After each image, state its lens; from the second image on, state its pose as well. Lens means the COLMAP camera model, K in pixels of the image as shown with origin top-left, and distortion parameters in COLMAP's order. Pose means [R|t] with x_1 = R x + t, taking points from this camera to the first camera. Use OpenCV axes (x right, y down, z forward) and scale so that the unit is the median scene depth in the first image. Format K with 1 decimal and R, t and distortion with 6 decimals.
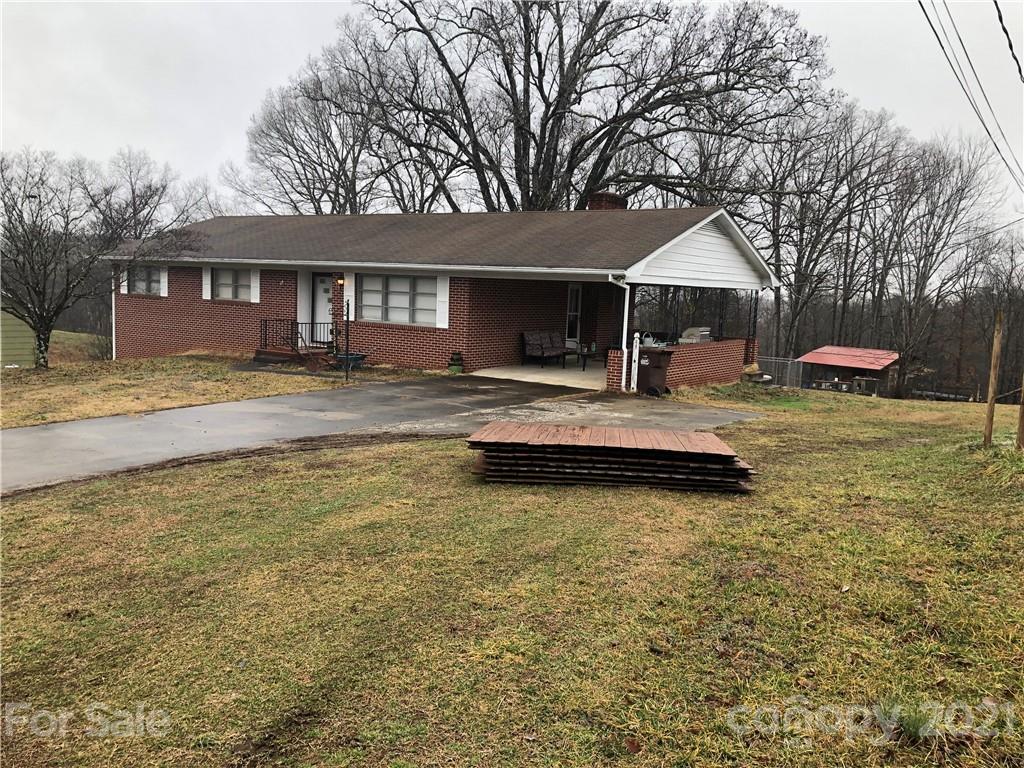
lens RADIAL K [[826.5, 0, 512.0], [0, 826.5, 384.0], [0, 0, 1]] dist [0.007511, 0.000414]
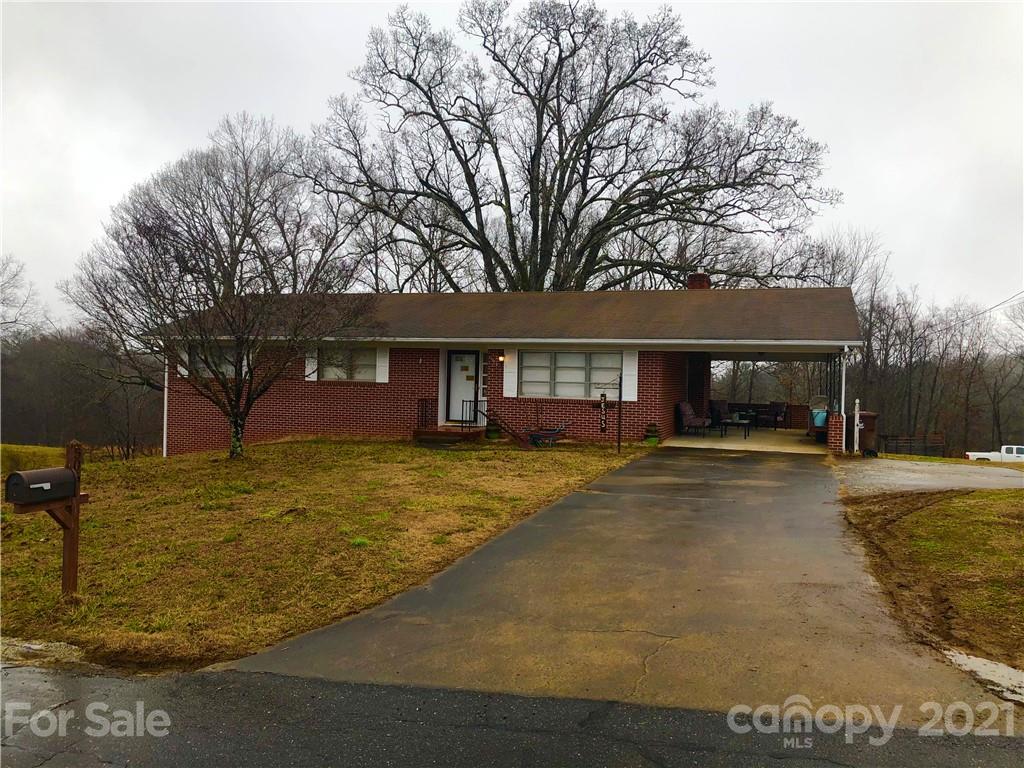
lens RADIAL K [[819.5, 0, 512.0], [0, 819.5, 384.0], [0, 0, 1]] dist [0.089529, 0.000146]
pose [[0.966017, -0.023115, 0.257443, -0.446661], [0.048999, 0.994310, -0.094585, 0.000186], [-0.253792, 0.103985, 0.961653, 0.056369]]
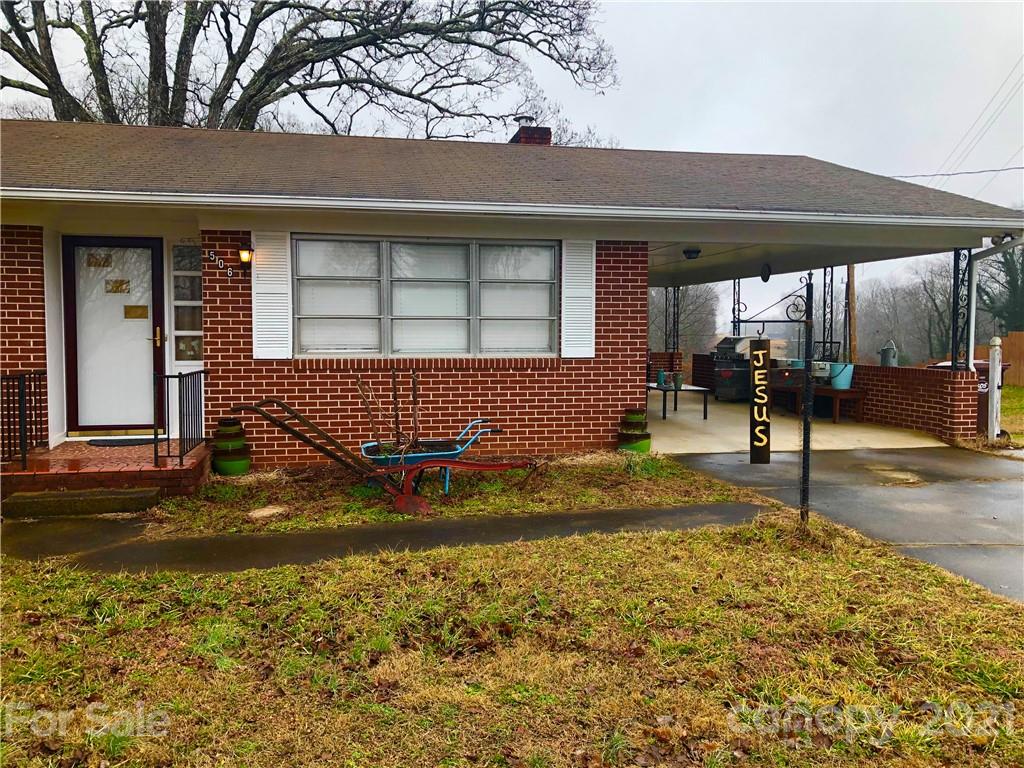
lens RADIAL K [[826.5, 0, 512.0], [0, 826.5, 384.0], [0, 0, 1]] dist [0.007511, 0.000414]
pose [[0.703407, -0.089037, 0.705189, -0.386414], [0.112883, 0.993525, 0.012844, -0.058256], [-0.701767, 0.070569, 0.708903, 0.658387]]
